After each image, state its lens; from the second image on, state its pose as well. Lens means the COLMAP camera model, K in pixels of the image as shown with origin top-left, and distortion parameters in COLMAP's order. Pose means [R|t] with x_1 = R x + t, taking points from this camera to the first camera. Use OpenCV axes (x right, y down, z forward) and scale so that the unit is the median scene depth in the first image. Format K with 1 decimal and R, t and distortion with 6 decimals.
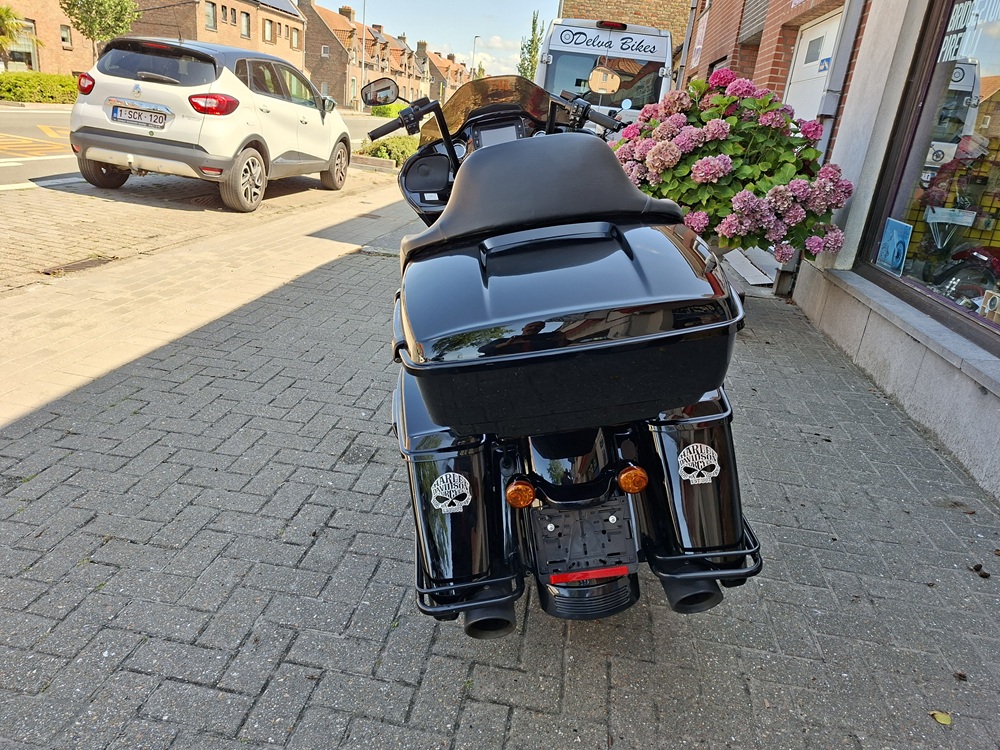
lens RADIAL K [[678.1, 0, 500.0], [0, 678.1, 375.0], [0, 0, 1]] dist [0.038324, -0.032382]
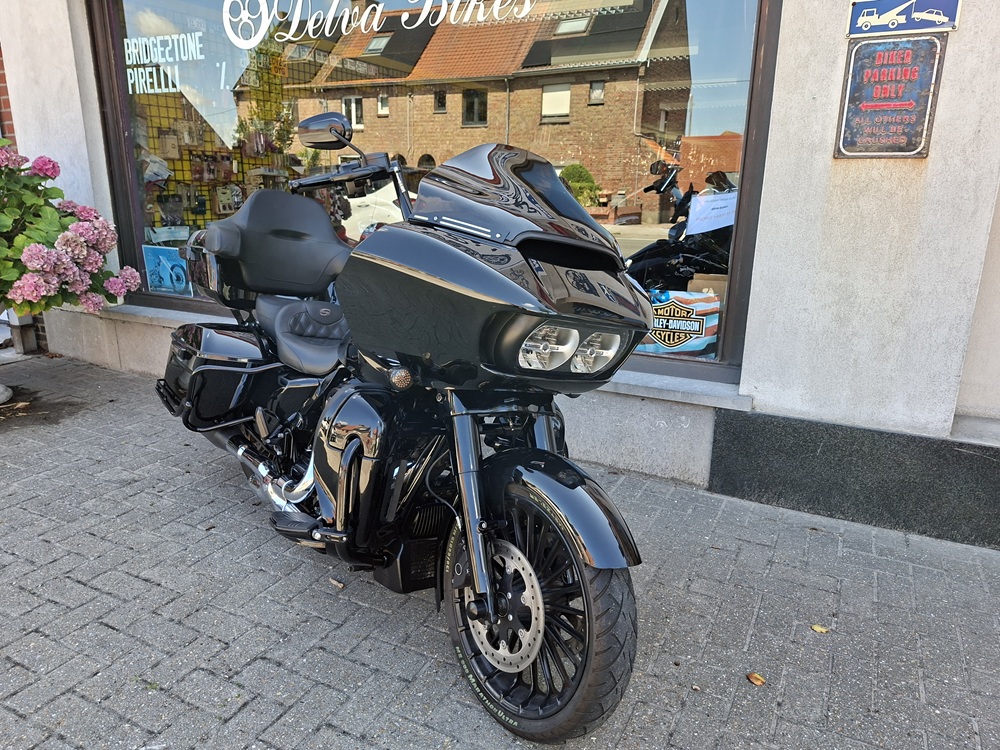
lens RADIAL K [[682.4, 0, 500.0], [0, 682.4, 375.0], [0, 0, 1]] dist [0.040589, -0.028183]
pose [[0.320989, -0.349045, 0.880417, -0.250412], [0.359782, 0.904860, 0.227564, -0.109919], [-0.876084, 0.243712, 0.416030, 0.182220]]
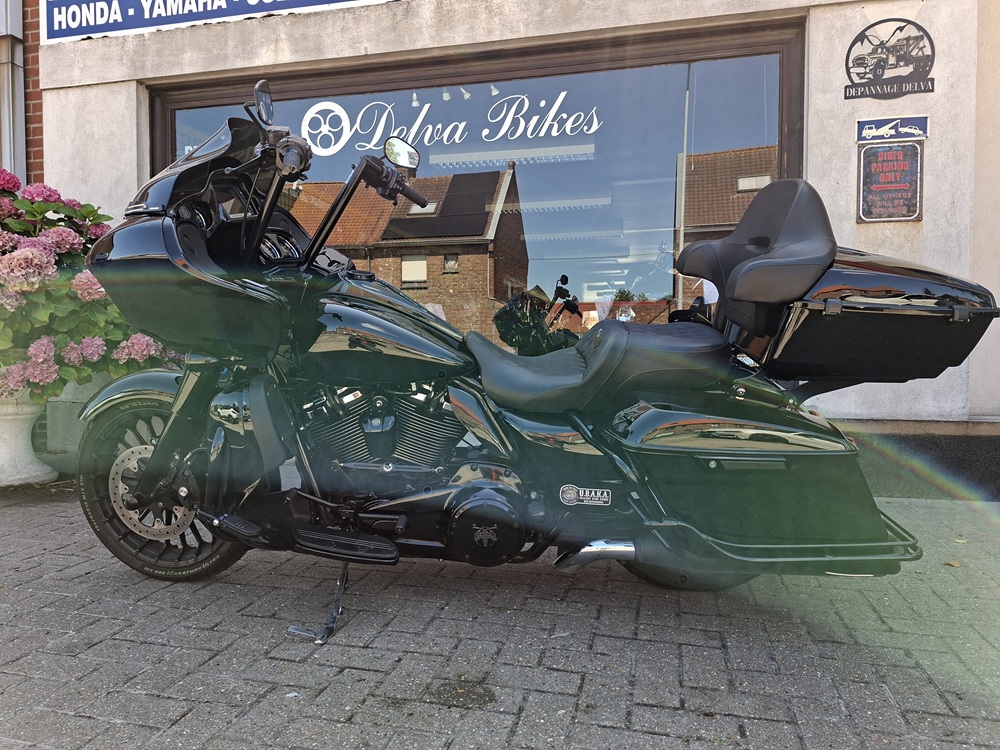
lens RADIAL K [[672.3, 0, 500.0], [0, 672.3, 375.0], [0, 0, 1]] dist [0.051407, -0.037796]
pose [[0.092489, -0.136635, 0.986294, -0.487121], [0.364682, 0.926361, 0.094135, -0.103394], [-0.926527, 0.350978, 0.135507, 0.556311]]
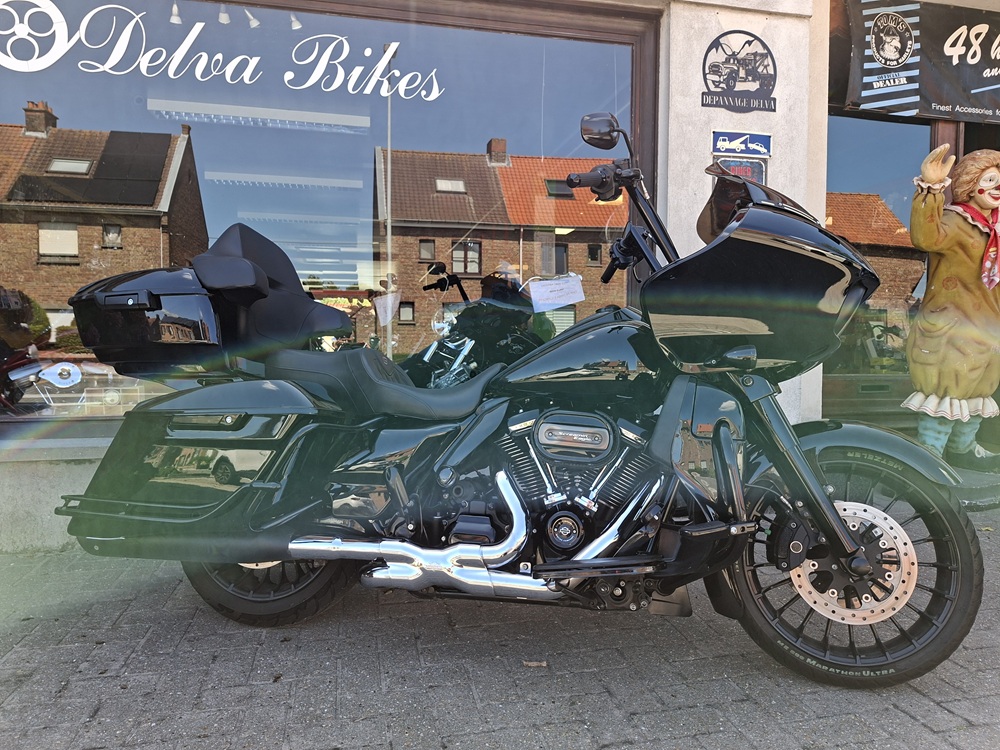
lens RADIAL K [[678.1, 0, 500.0], [0, 678.1, 375.0], [0, 0, 1]] dist [0.038324, -0.032382]
pose [[-0.351331, -0.150632, 0.924054, -0.238072], [0.298807, 0.917317, 0.263142, -0.191832], [-0.887288, 0.368564, -0.277272, 0.742252]]
